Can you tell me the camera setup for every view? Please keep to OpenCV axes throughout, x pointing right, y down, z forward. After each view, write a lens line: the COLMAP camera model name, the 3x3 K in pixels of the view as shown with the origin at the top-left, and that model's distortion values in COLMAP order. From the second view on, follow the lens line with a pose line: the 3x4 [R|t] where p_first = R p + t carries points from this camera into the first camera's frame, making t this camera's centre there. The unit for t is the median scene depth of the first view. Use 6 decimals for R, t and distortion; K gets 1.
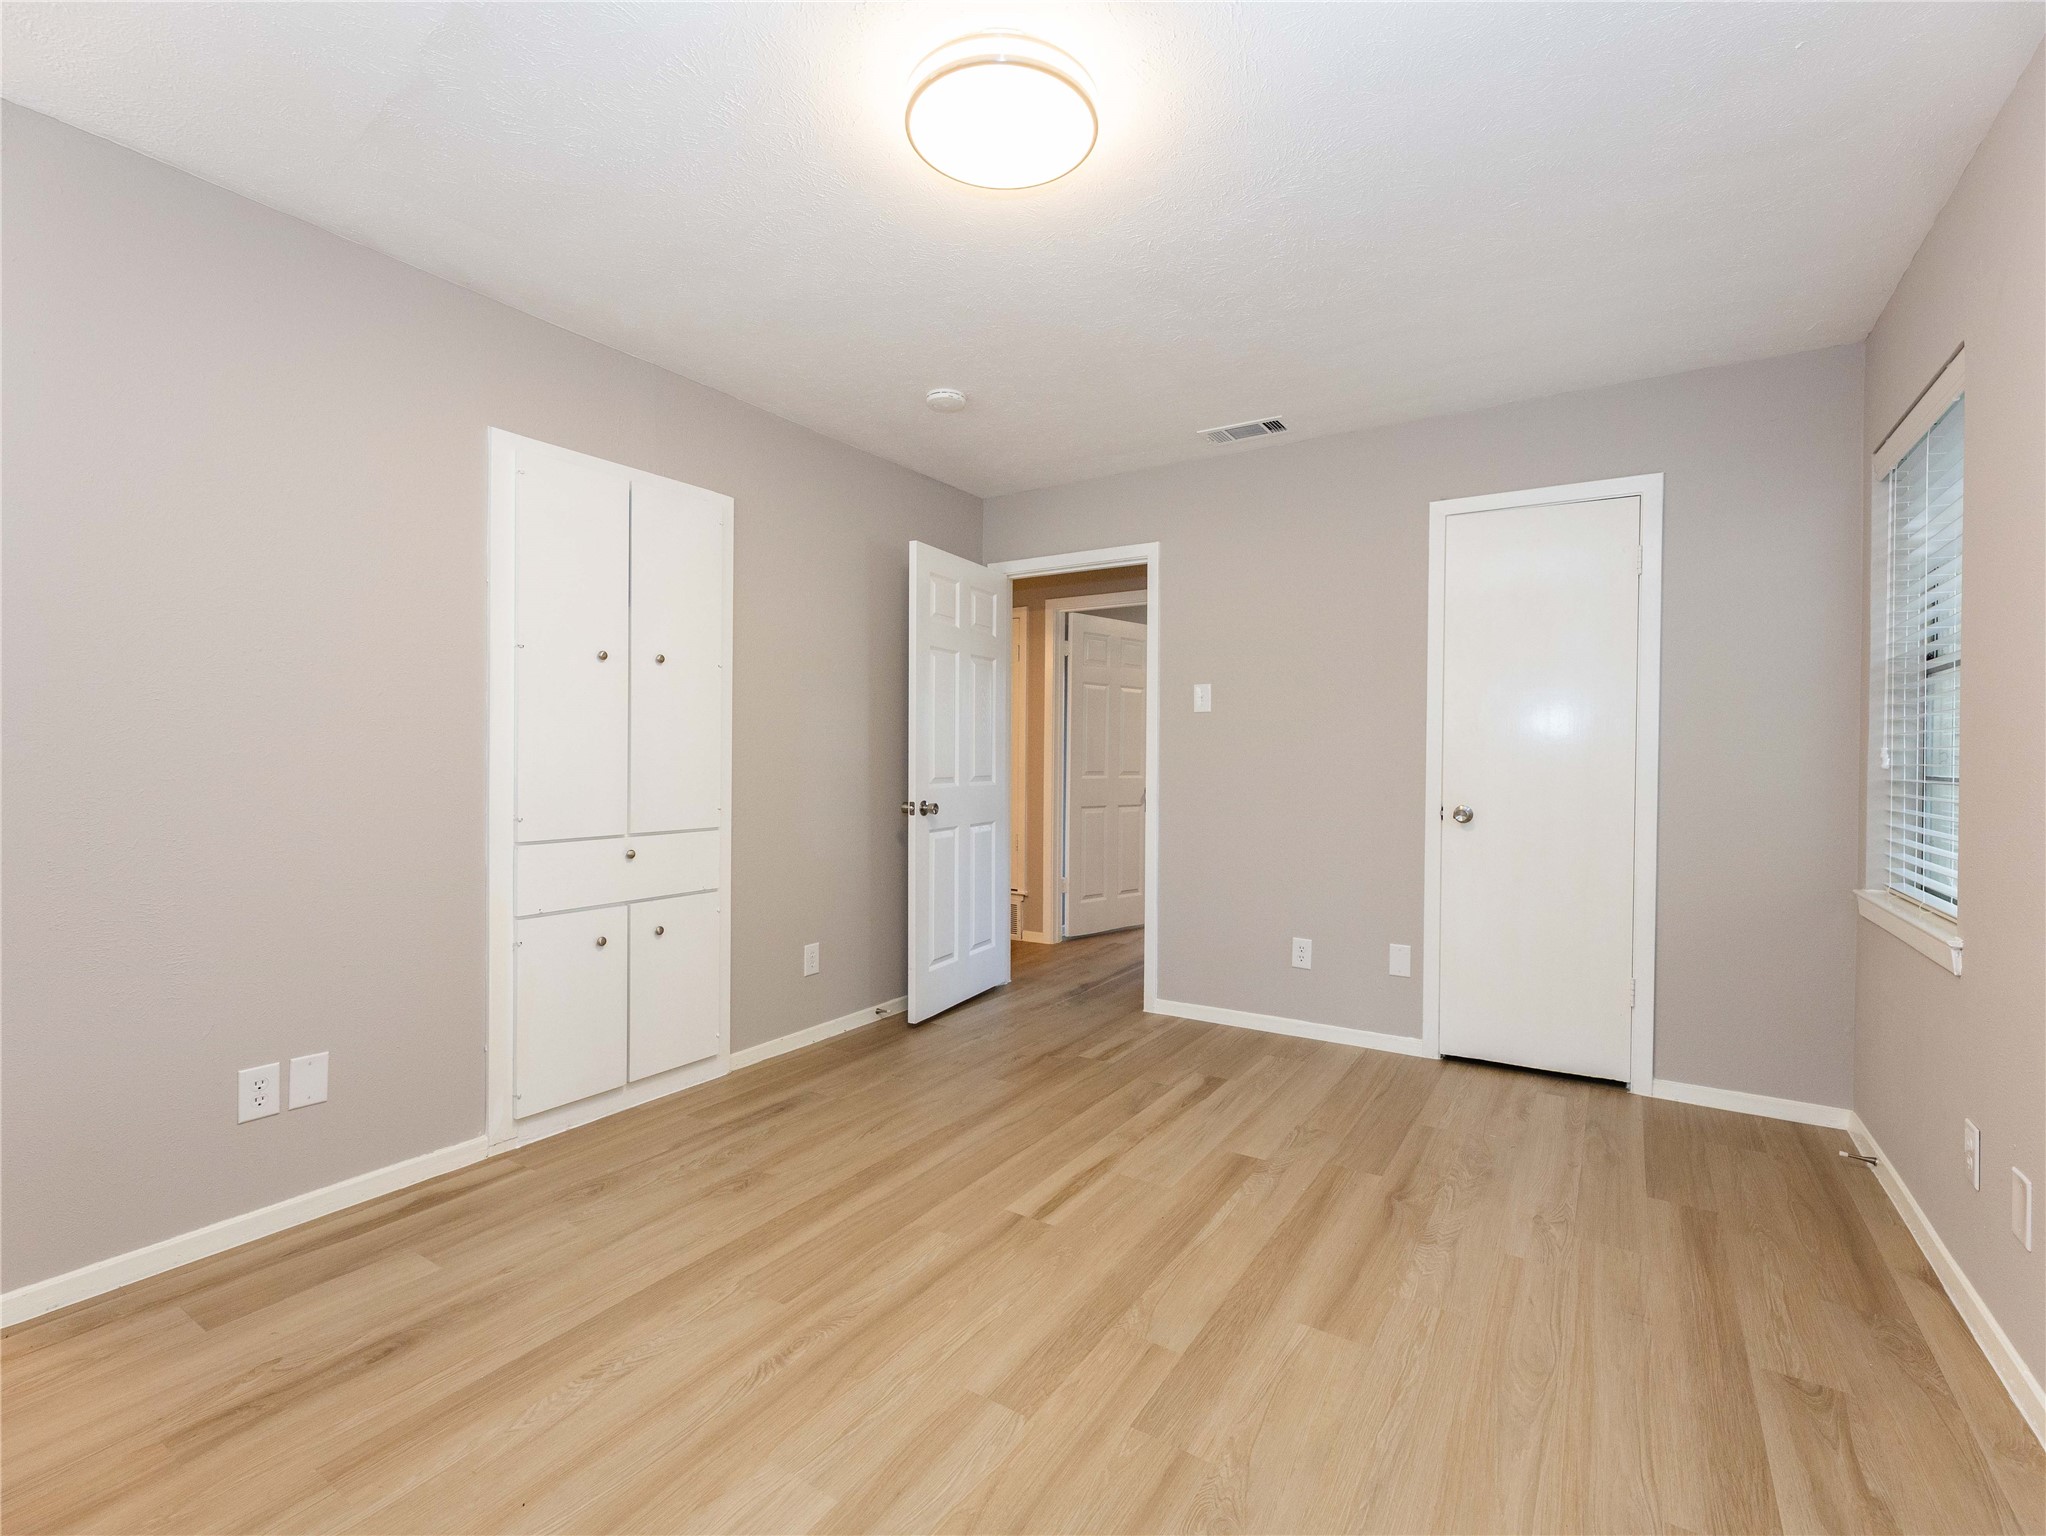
lens RADIAL K [[917.4, 0, 1036.4], [0, 917.4, 766.7], [0, 0, 1]] dist [-0.000419, -0.000122]
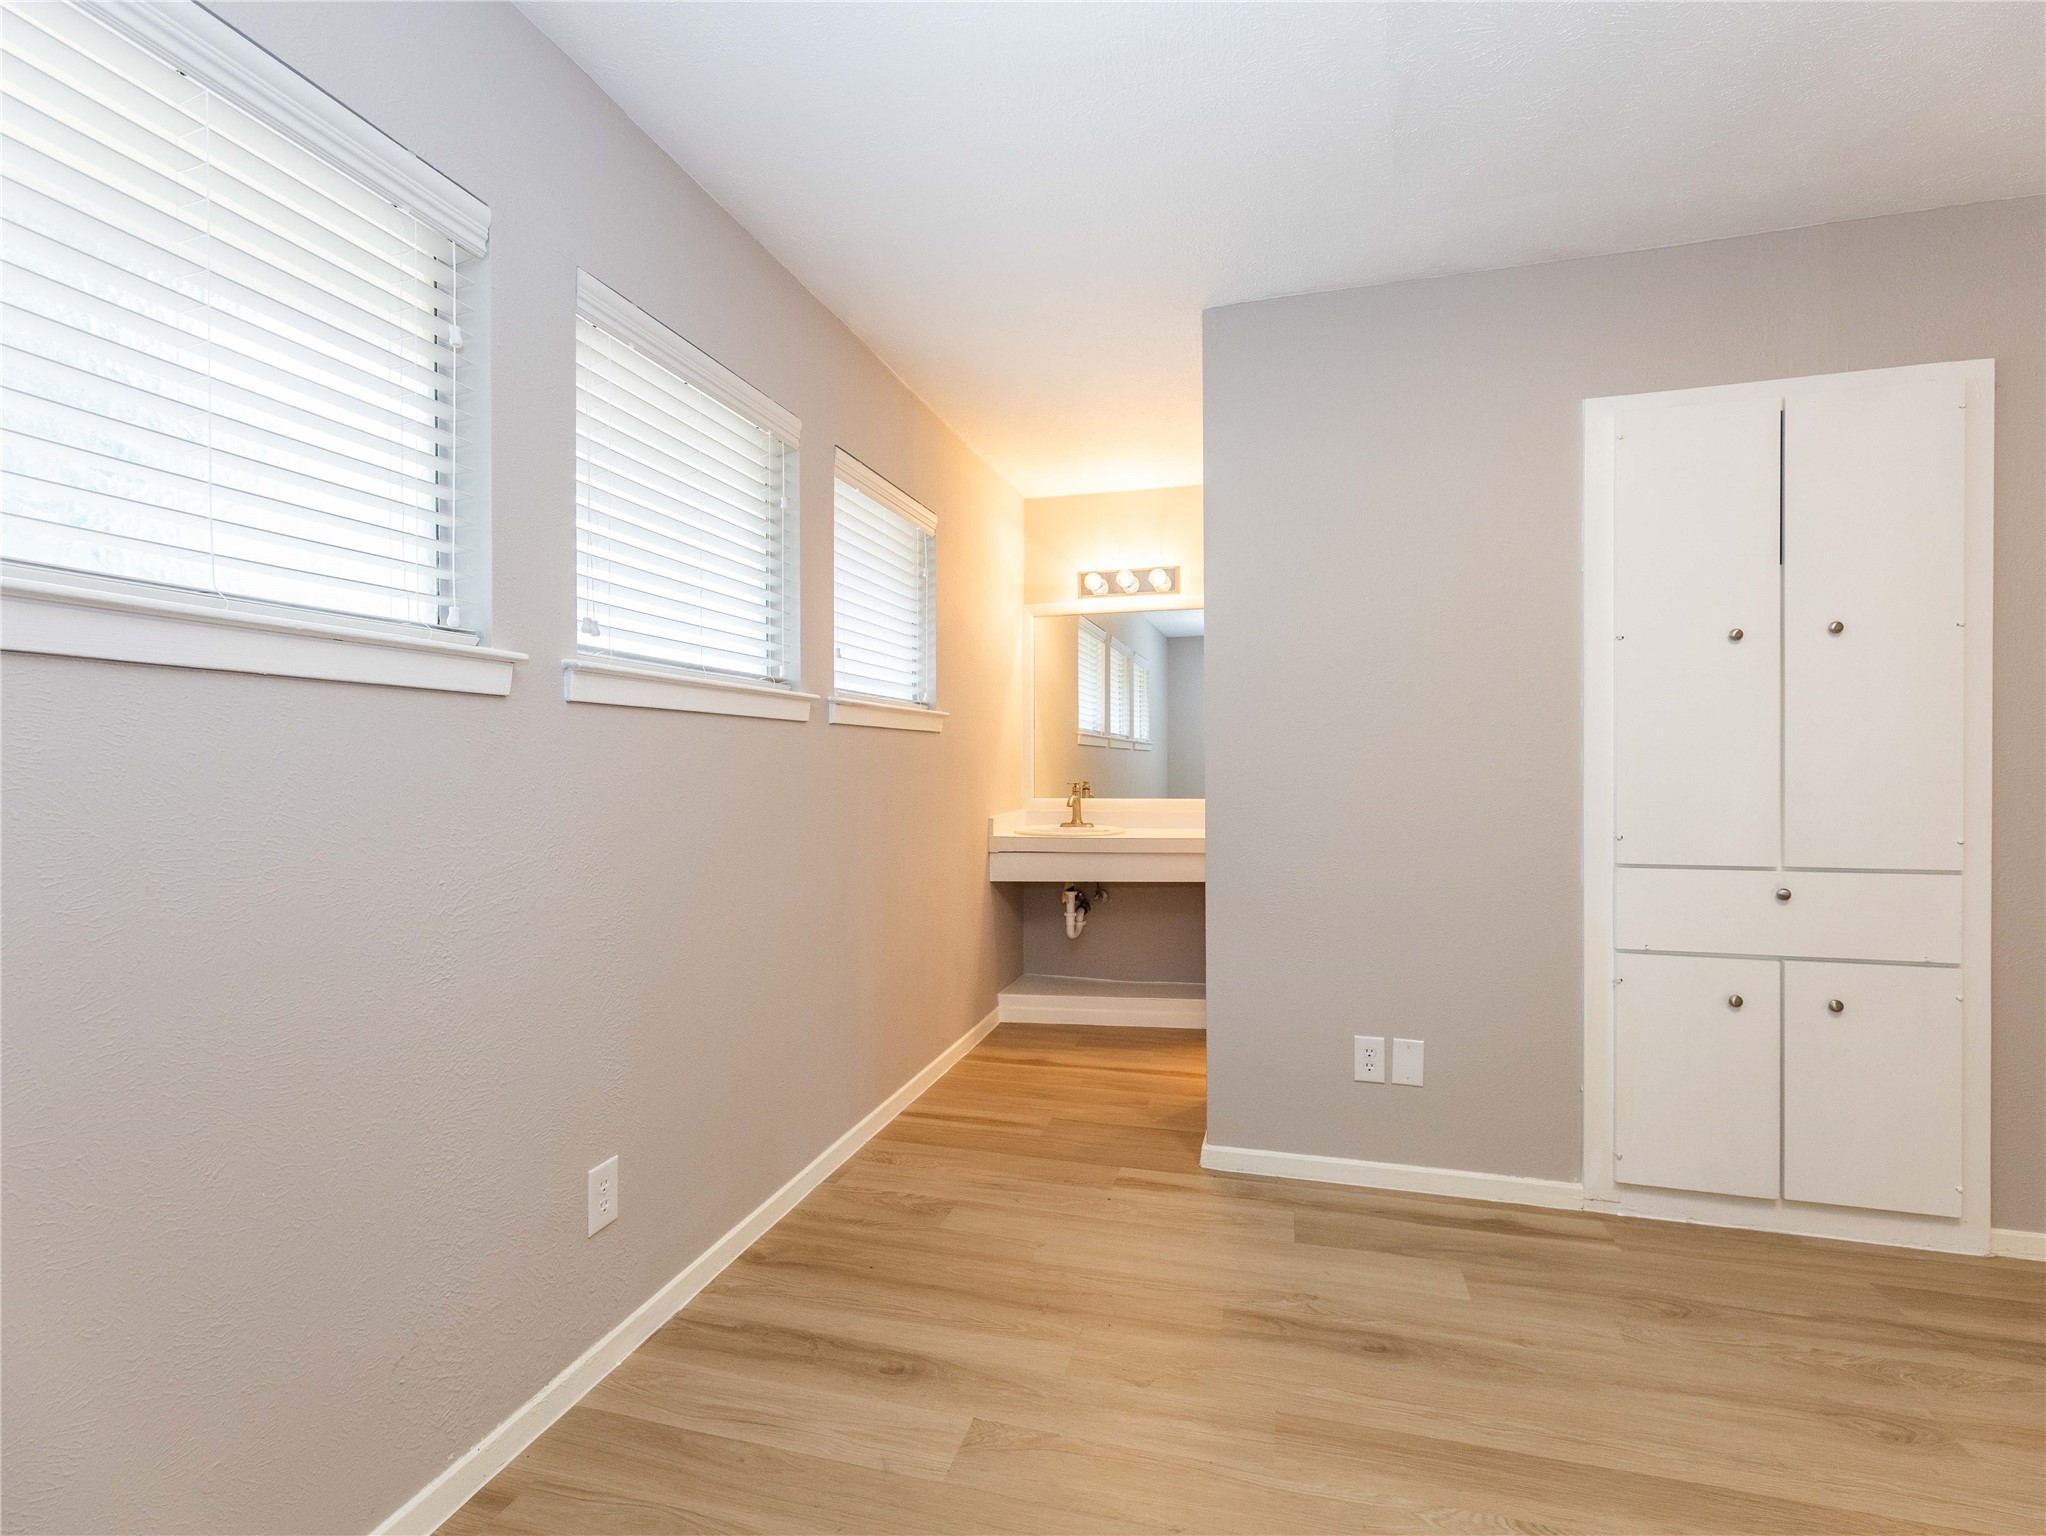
lens RADIAL K [[917.4, 0, 1036.4], [0, 917.4, 766.7], [0, 0, 1]] dist [-0.000419, -0.000122]
pose [[0.292858, -0.000841, -0.956155, 0.109846], [-0.003436, 0.999992, -0.001932, -0.006177], [0.956150, 0.003851, 0.292853, 0.227781]]
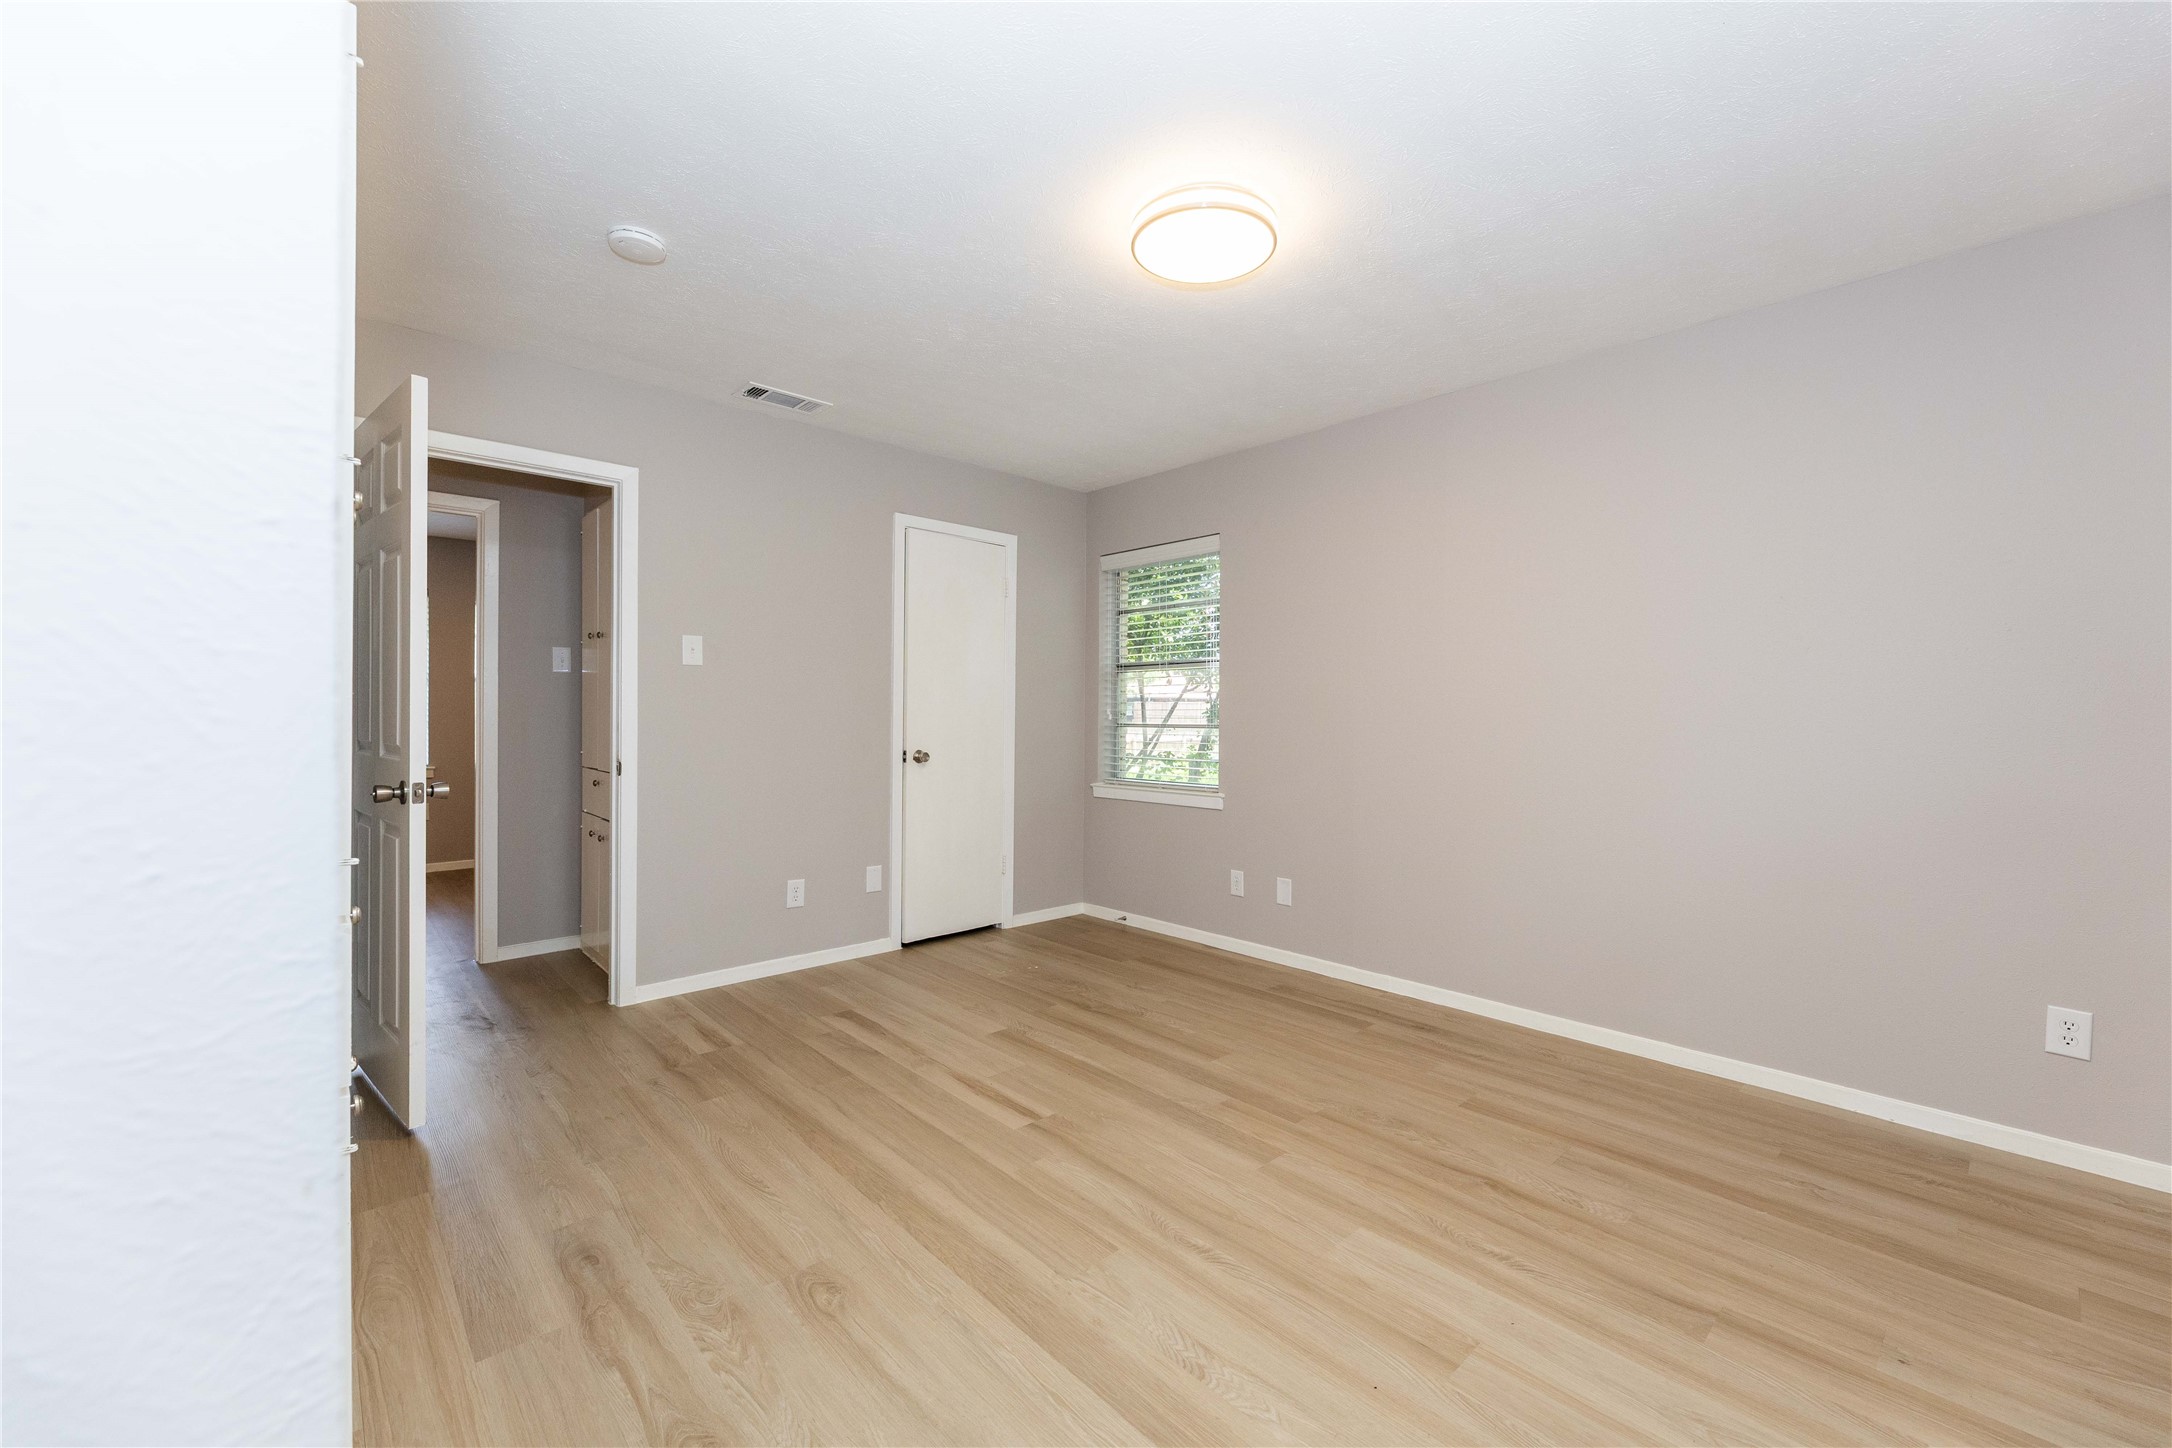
lens RADIAL K [[866.7, 0, 1104.1], [0, 866.7, 722.3], [0, 0, 1]] dist [0.001606, 0.000237]
pose [[0.251724, -0.011100, 0.967735, -0.913403], [0.005633, 0.999934, 0.010004, -0.011512], [-0.967783, 0.002933, 0.251770, 0.578137]]
